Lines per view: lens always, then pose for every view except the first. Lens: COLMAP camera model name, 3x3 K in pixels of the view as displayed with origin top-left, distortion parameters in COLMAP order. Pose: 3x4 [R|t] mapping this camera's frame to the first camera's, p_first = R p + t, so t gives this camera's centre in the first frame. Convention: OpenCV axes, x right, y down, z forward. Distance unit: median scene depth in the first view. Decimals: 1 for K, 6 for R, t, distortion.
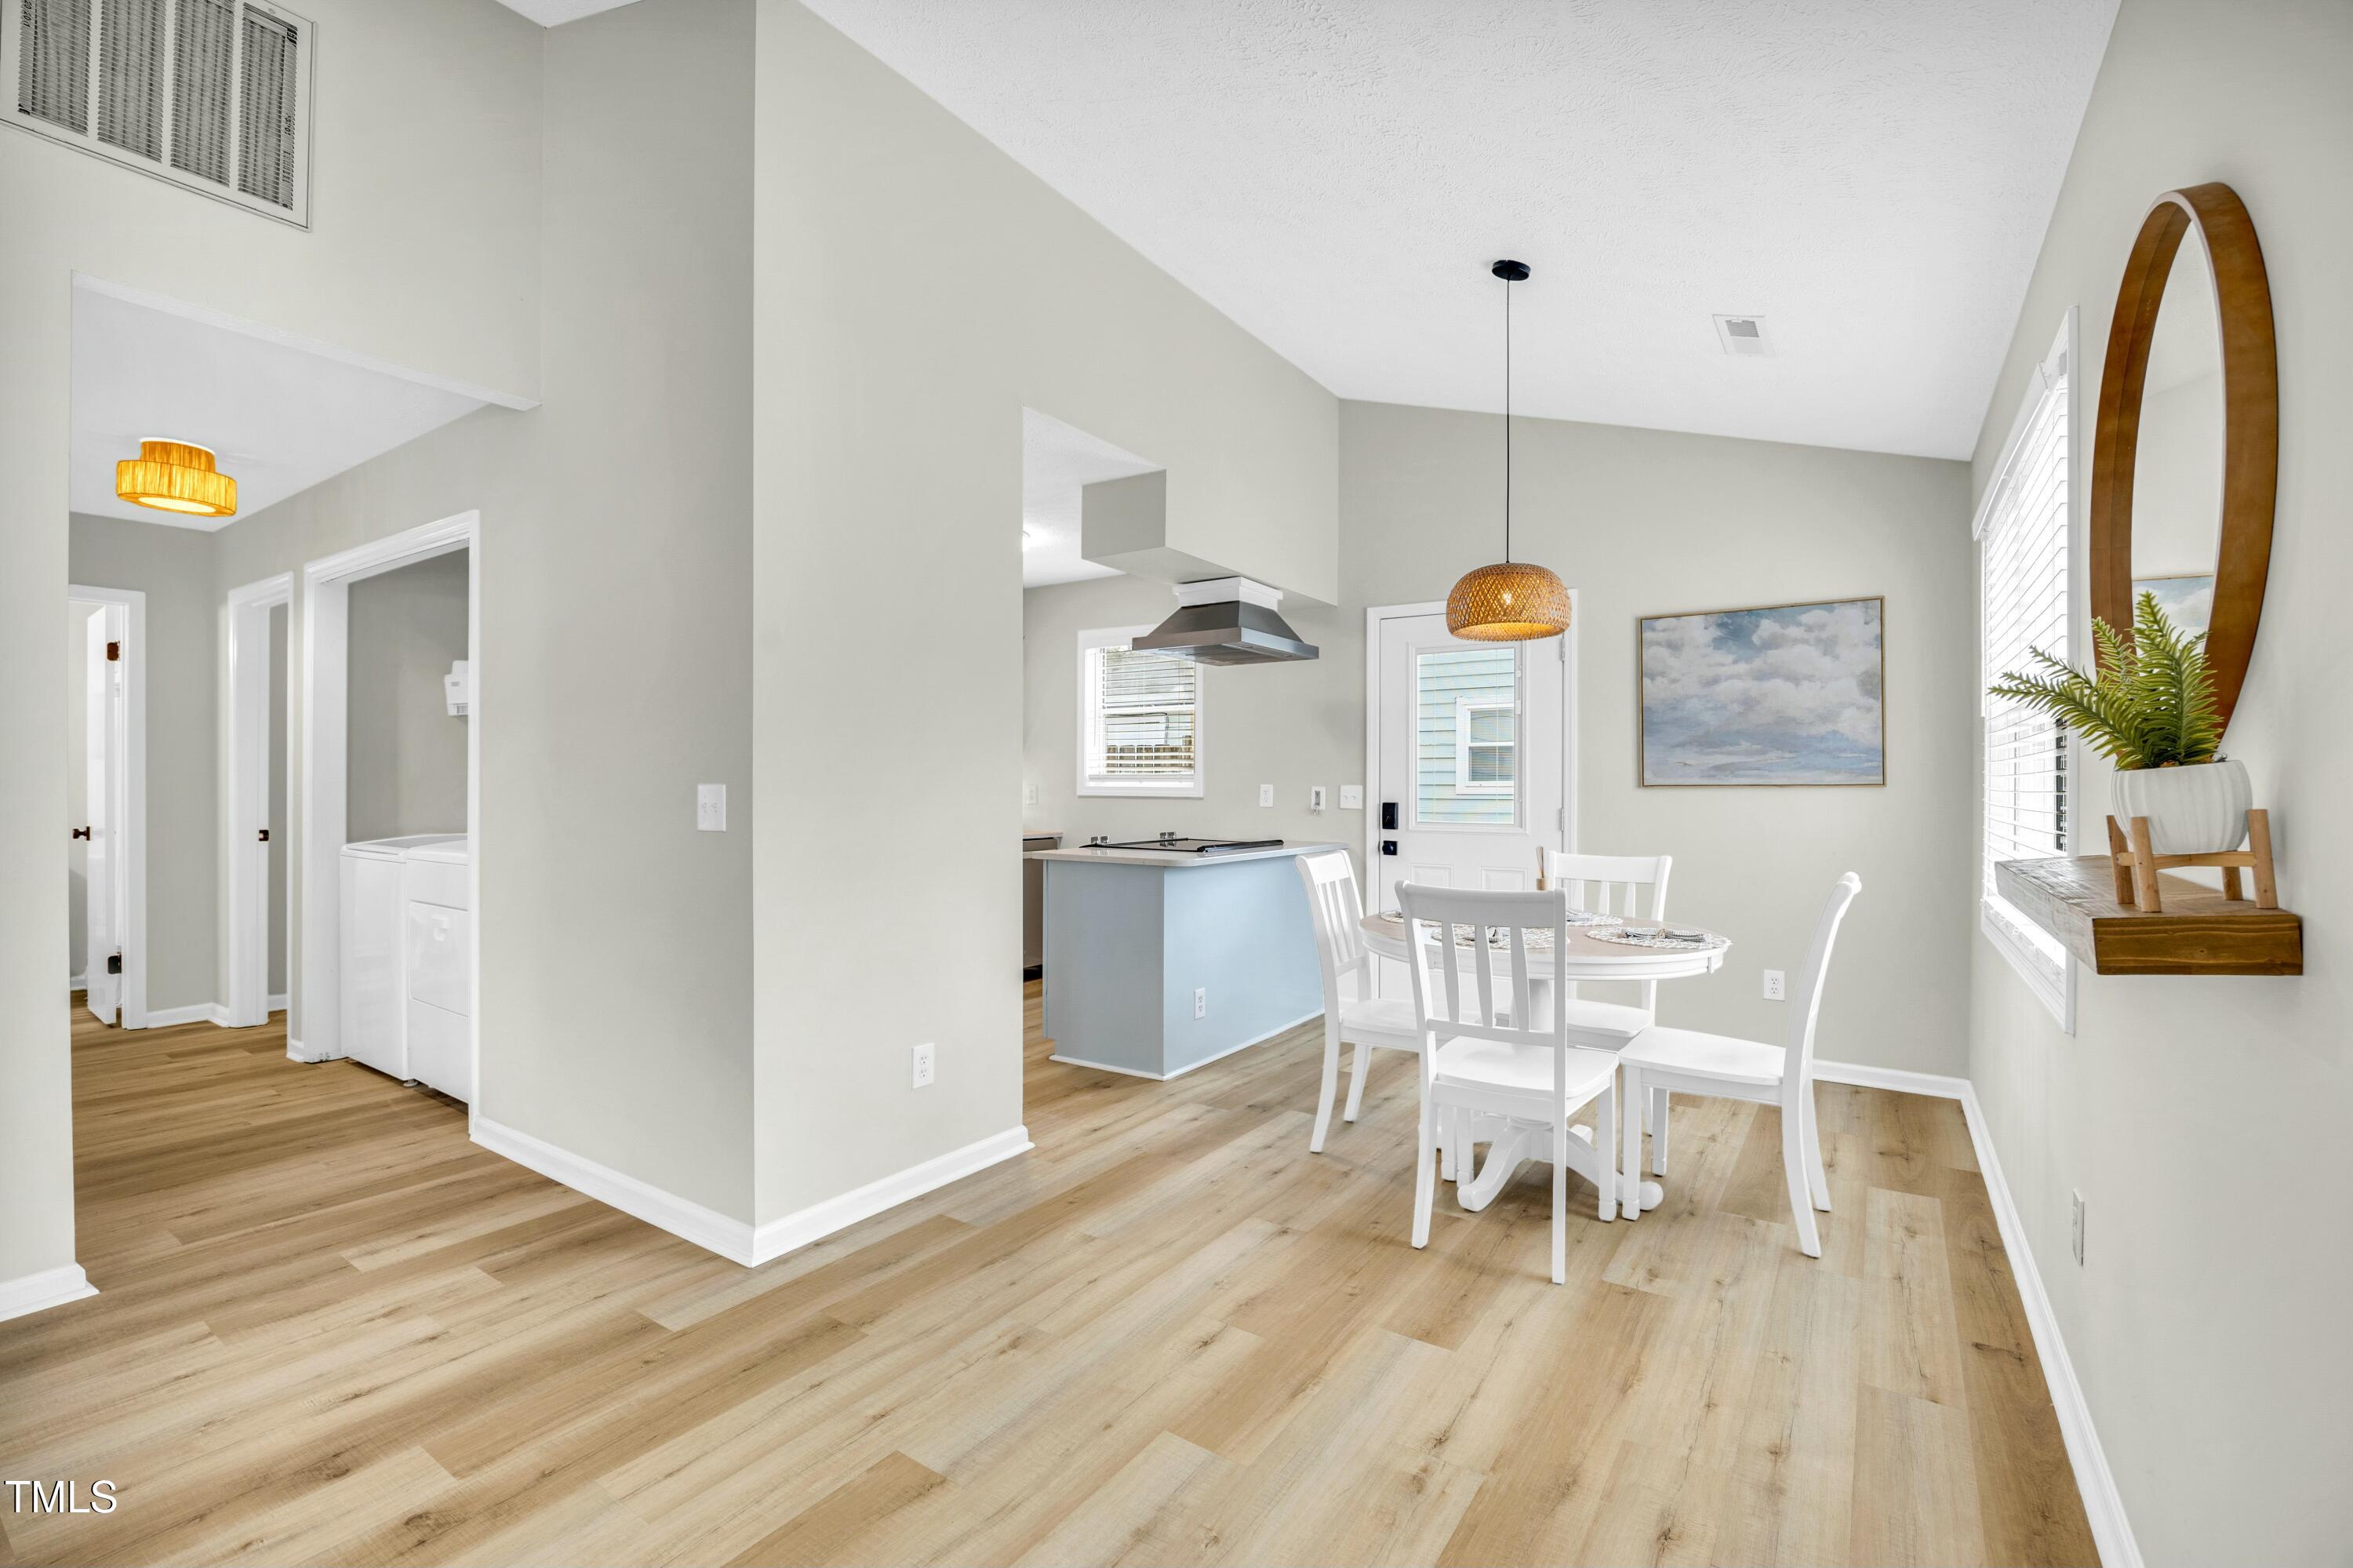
lens RADIAL K [[1025.3, 0, 1190.0], [0, 1025.3, 786.6], [0, 0, 1]] dist [-0.019443, 0.001672]
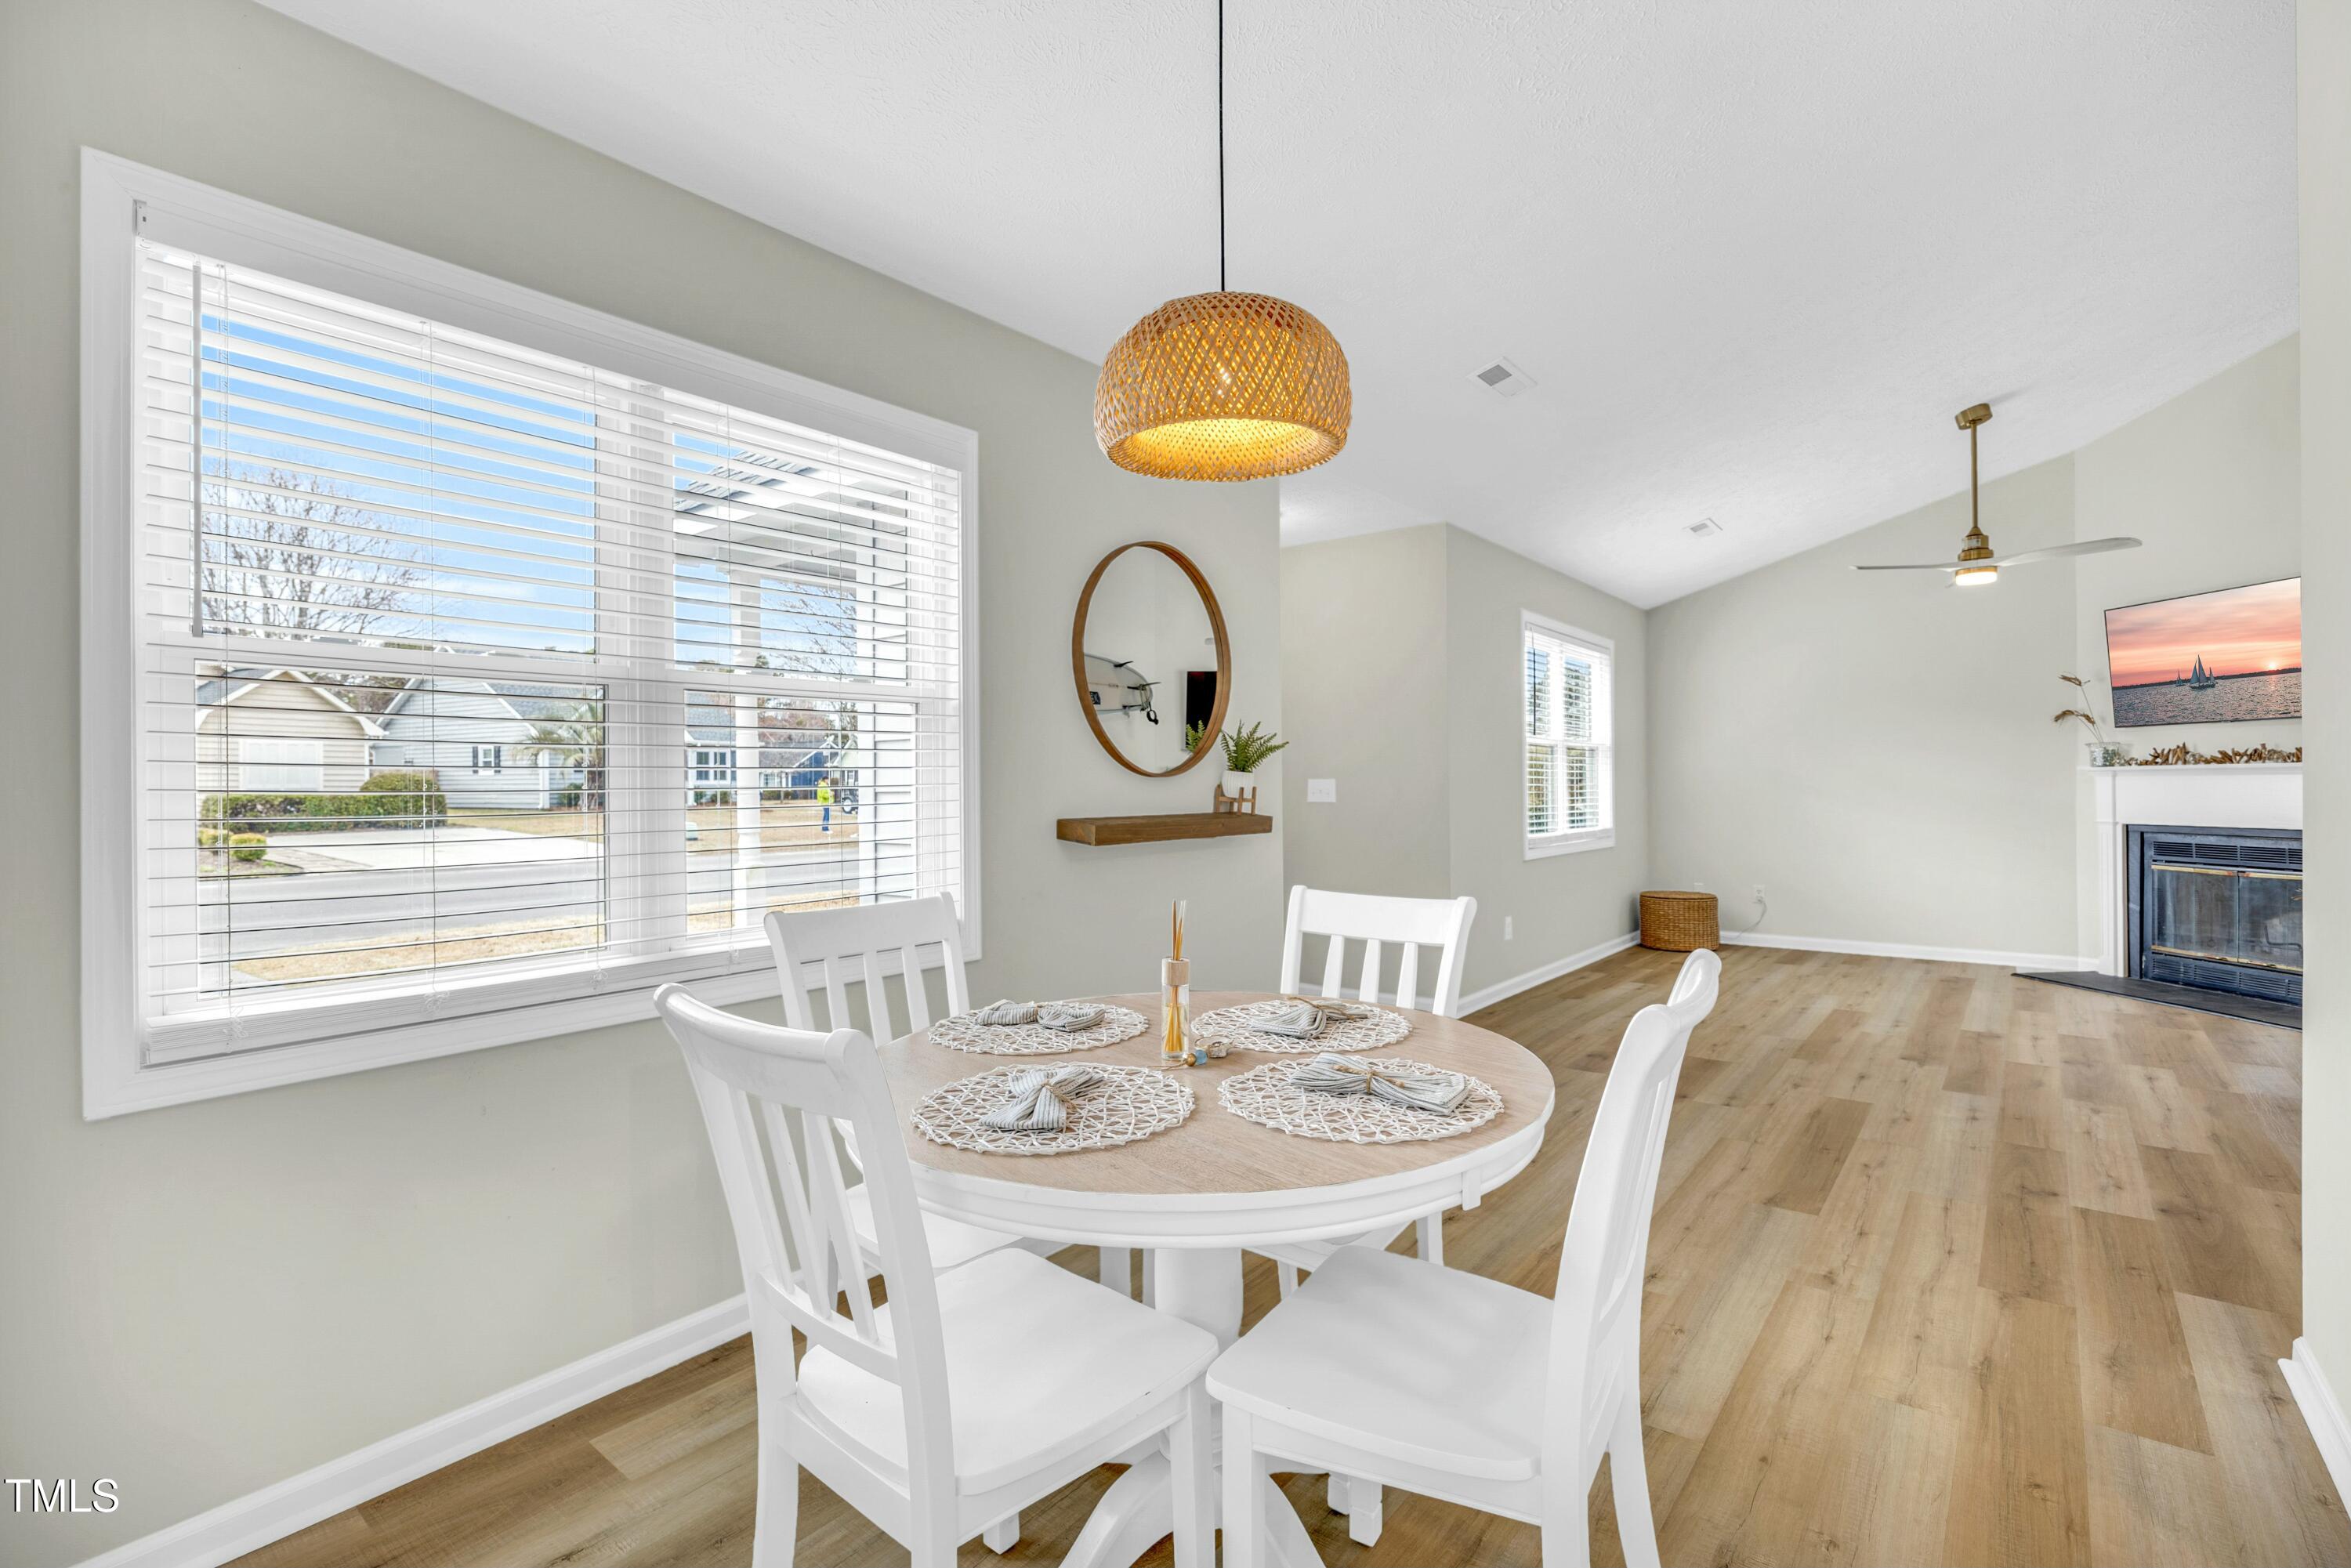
lens RADIAL K [[1057.6, 0, 1185.8], [0, 1057.6, 781.7], [0, 0, 1]] dist [-0.010960, 0.000448]
pose [[-0.996234, 0.006382, 0.086467, 0.275831], [0.006858, 0.999963, 0.005213, -0.003227], [-0.086430, 0.005786, -0.996241, 1.430710]]
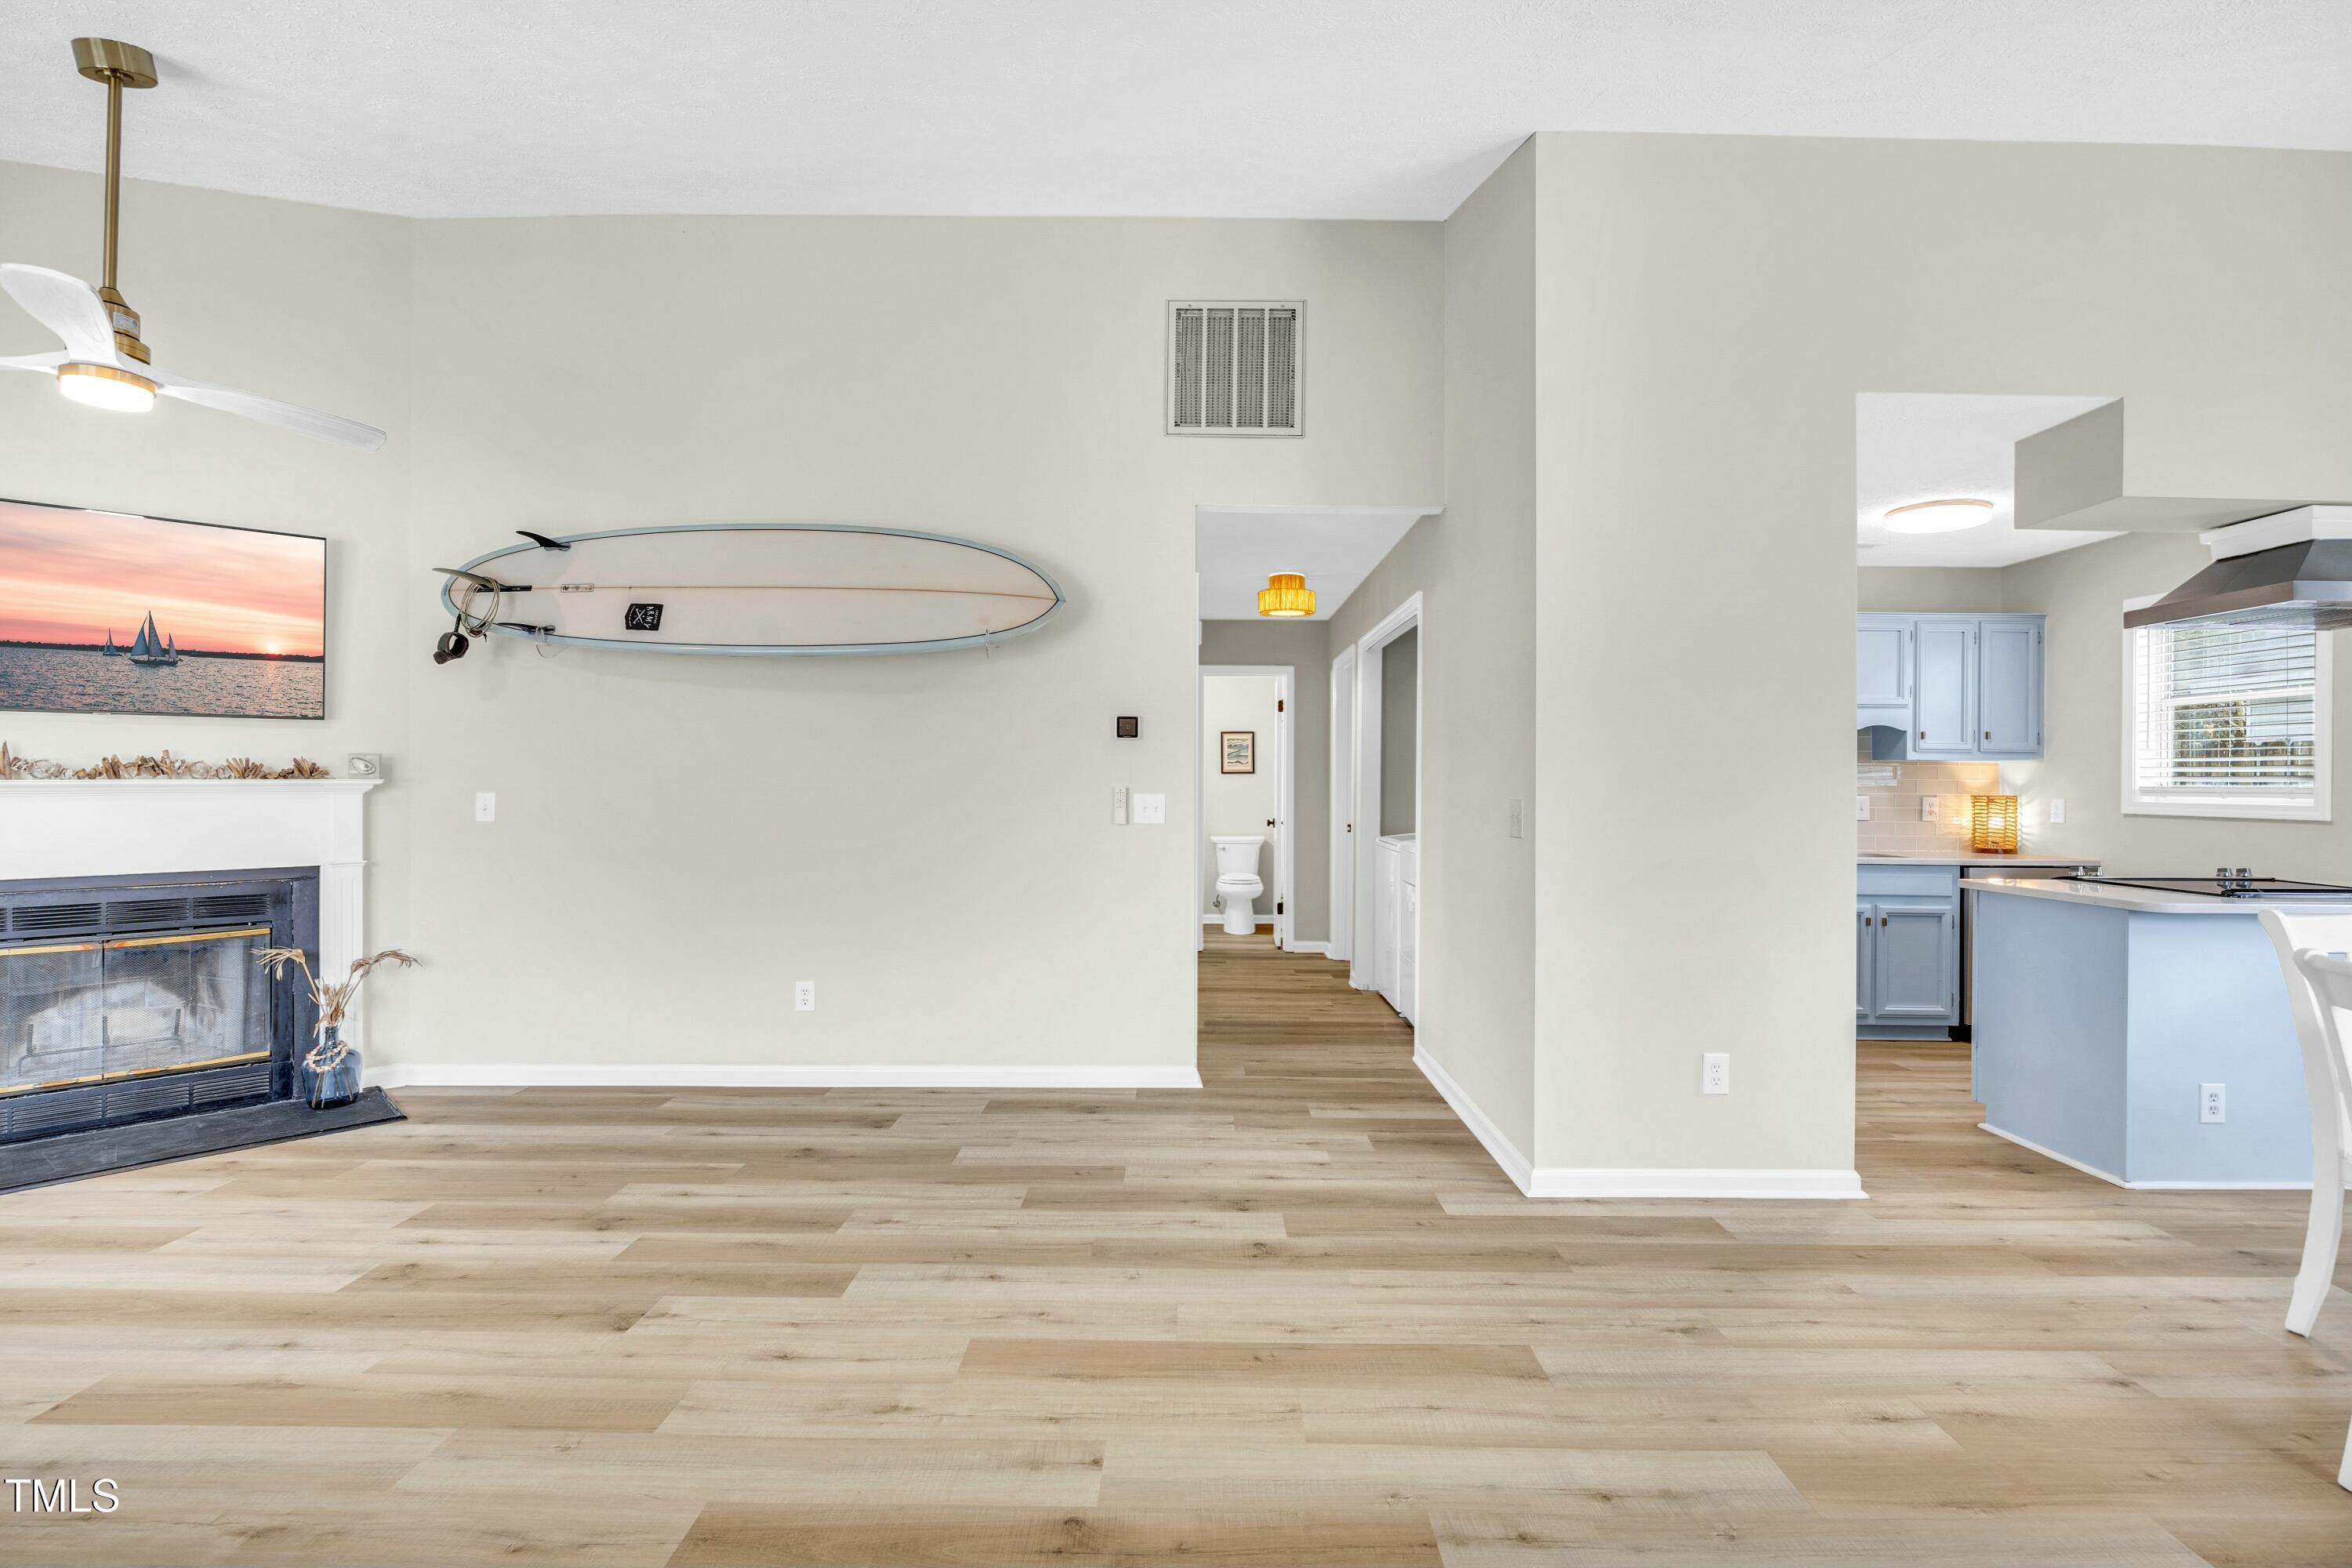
lens RADIAL K [[1058.1, 0, 1186.3], [0, 1058.1, 781.7], [0, 0, 1]] dist [-0.010960, 0.000448]
pose [[0.552952, -0.000783, -0.833213, 0.297091], [-0.007466, 0.999955, -0.005894, -0.010567], [0.833180, 0.009479, 0.552921, -0.032502]]
